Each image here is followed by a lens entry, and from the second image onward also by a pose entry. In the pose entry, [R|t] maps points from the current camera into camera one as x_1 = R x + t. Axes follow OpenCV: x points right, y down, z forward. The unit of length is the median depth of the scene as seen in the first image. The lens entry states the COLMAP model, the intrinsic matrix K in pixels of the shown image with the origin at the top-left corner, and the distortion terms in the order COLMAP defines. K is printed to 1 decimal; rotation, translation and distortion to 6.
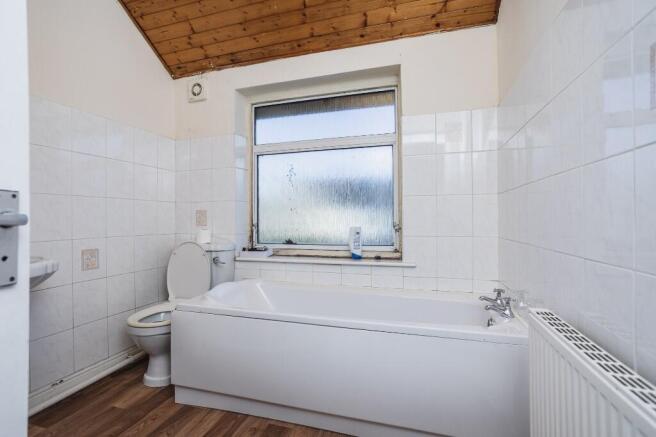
lens RADIAL K [[312.7, 0, 324.8], [0, 312.7, 218.1], [0, 0, 1]] dist [0.010288, 0.003747]
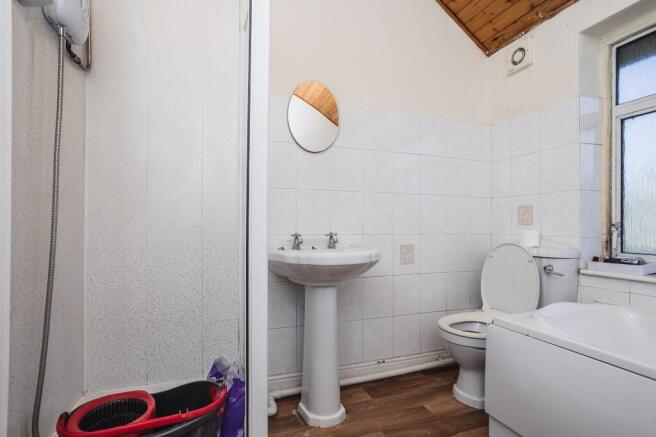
lens RADIAL K [[312.7, 0, 323.7], [0, 312.7, 219.9], [0, 0, 1]] dist [0.010288, 0.003747]
pose [[0.561972, -0.004394, -0.827144, -0.020425], [0.007672, 0.999971, -0.000100, 0.008897], [0.827120, -0.006290, 0.561990, 0.130551]]
